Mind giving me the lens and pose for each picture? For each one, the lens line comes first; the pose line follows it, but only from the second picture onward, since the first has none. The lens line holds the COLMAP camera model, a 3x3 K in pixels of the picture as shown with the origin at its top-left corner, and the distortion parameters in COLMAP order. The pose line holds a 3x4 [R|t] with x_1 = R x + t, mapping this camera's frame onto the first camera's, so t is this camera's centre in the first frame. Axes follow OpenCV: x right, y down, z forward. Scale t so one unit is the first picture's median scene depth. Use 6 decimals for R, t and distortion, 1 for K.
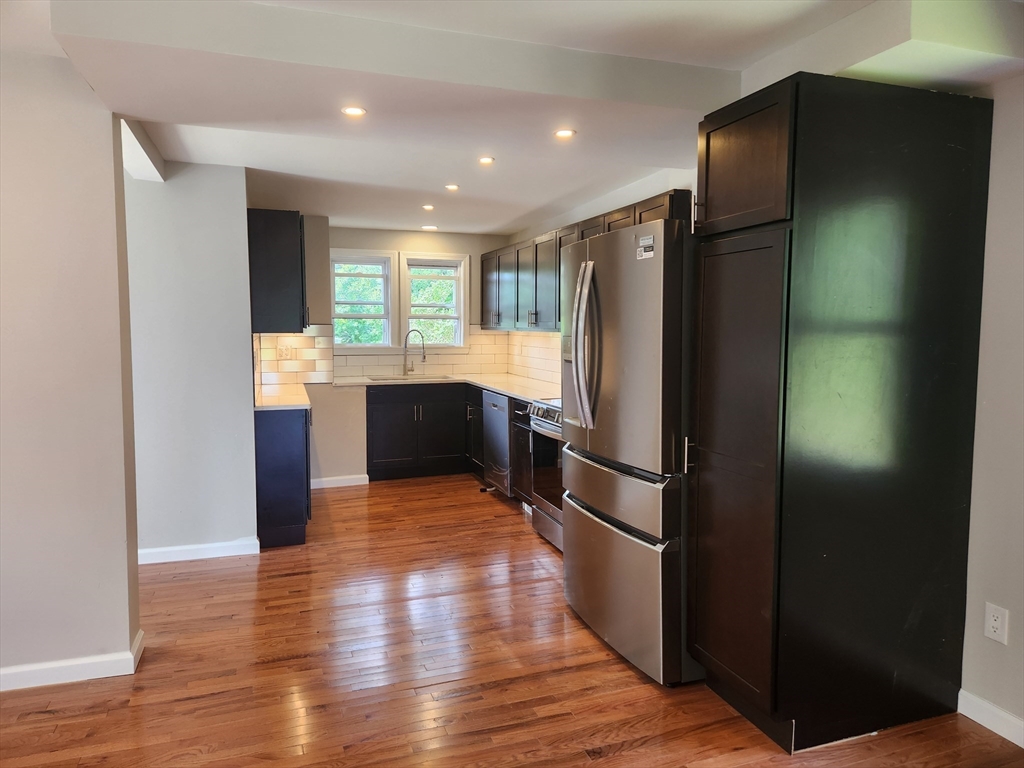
lens RADIAL K [[684.6, 0, 529.2], [0, 684.6, 379.2], [0, 0, 1]] dist [0.054397, -0.050555]
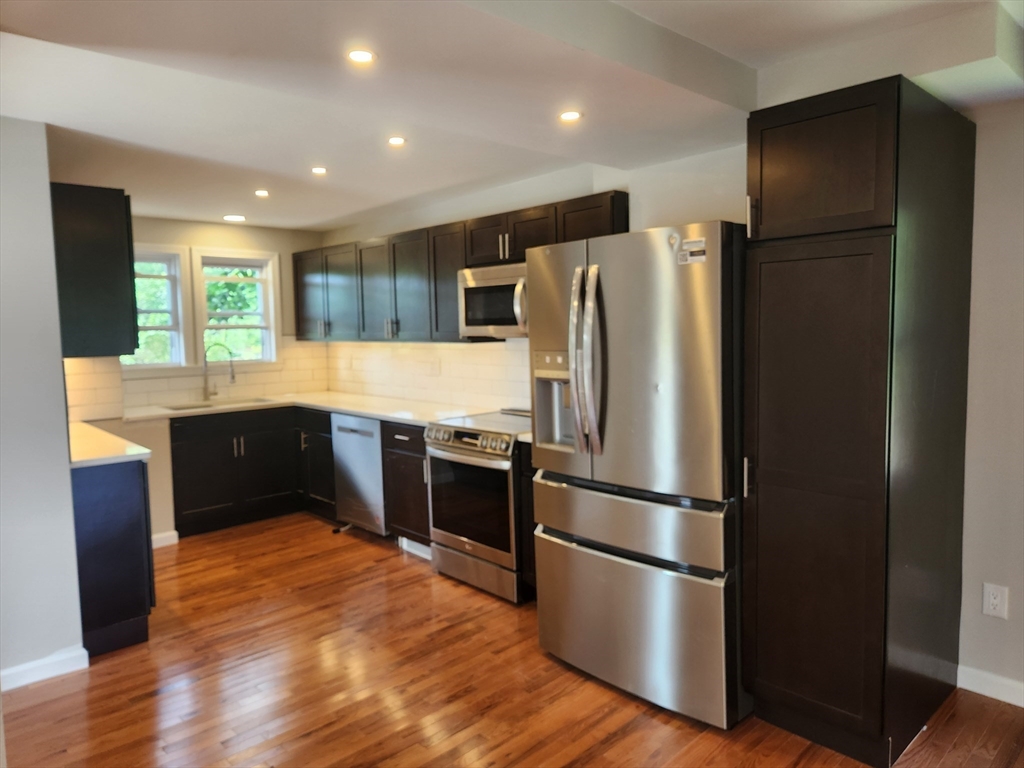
lens RADIAL K [[684.6, 0, 515.4], [0, 684.6, 383.7], [0, 0, 1]] dist [0.054397, -0.050555]
pose [[0.915626, -0.053651, 0.398435, -0.213931], [0.052202, 0.998531, 0.014492, -0.022997], [-0.398628, 0.007529, 0.917082, 0.140479]]
